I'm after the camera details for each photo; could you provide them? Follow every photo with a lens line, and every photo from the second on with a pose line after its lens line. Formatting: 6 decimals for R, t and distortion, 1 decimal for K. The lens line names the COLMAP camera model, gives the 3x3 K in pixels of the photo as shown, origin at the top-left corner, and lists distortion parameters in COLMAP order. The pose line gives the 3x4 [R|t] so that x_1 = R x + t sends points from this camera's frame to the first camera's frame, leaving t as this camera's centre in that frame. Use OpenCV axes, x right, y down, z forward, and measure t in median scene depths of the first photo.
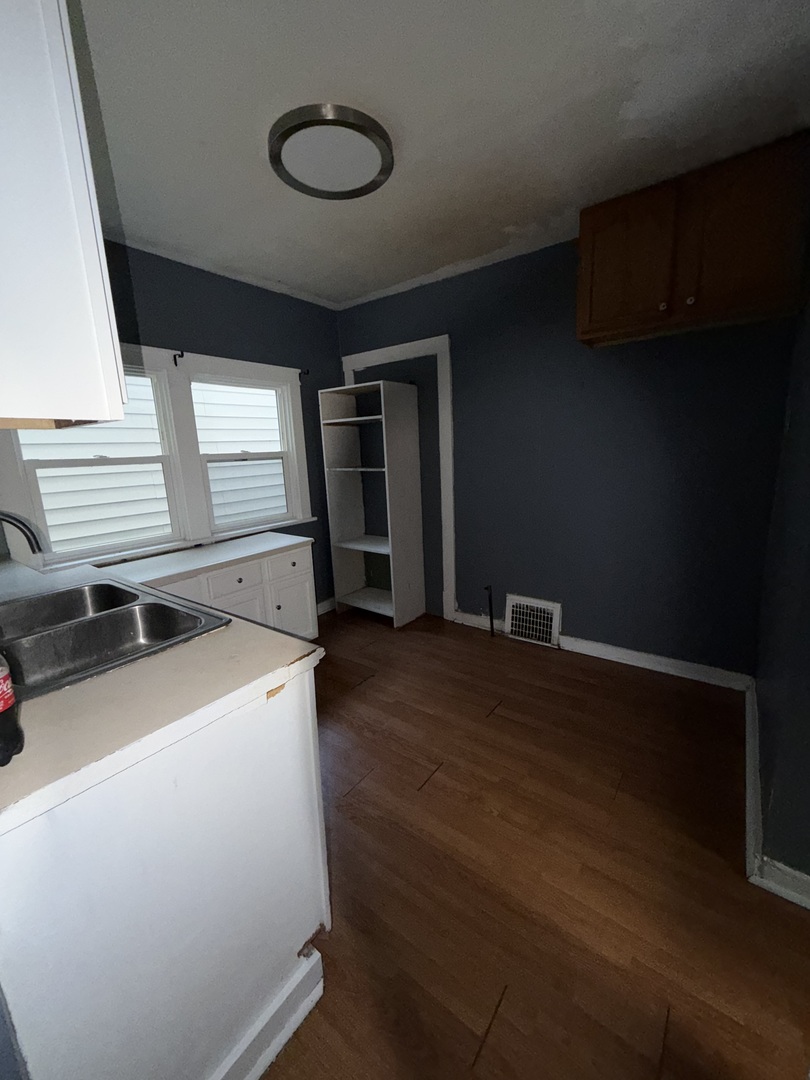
lens RADIAL K [[431.4, 0, 405.0], [0, 431.4, 540.0], [0, 0, 1]] dist [0.000540, 0.000071]
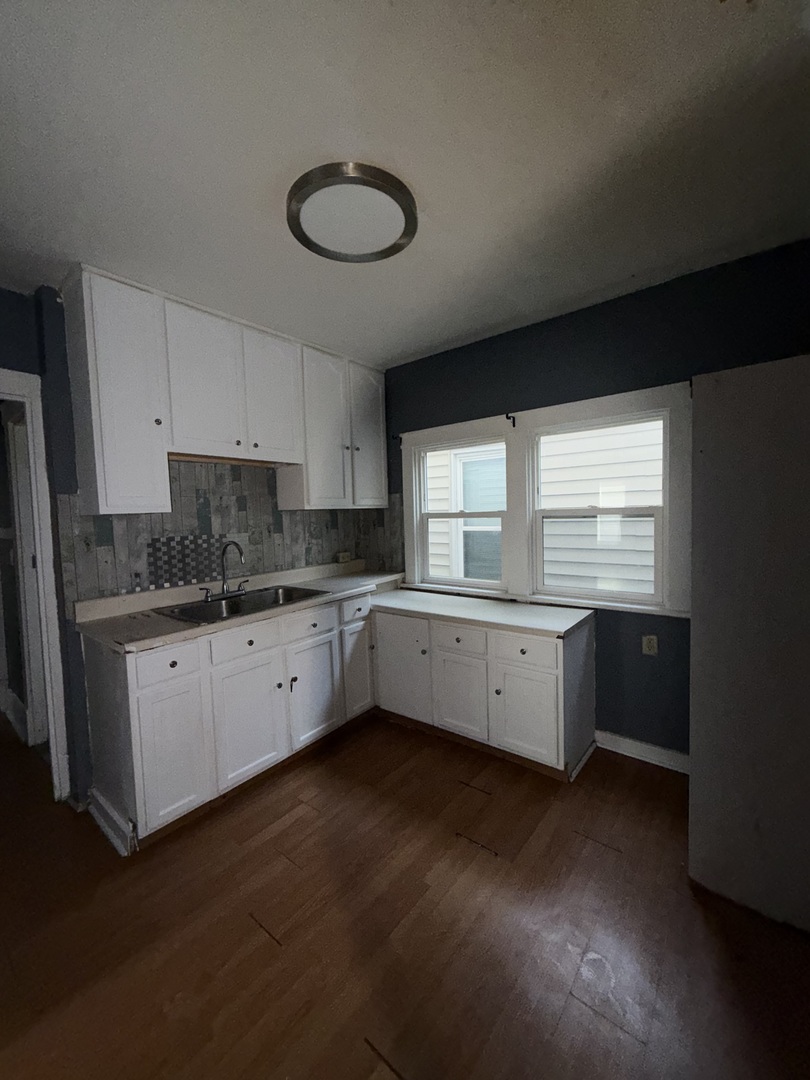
lens RADIAL K [[431.4, 0, 405.0], [0, 431.4, 540.0], [0, 0, 1]] dist [0.000540, 0.000071]
pose [[-0.026000, 0.098803, -0.994767, 0.490169], [-0.175282, 0.979237, 0.101842, -0.176833], [0.984175, 0.177013, -0.008142, 0.721285]]
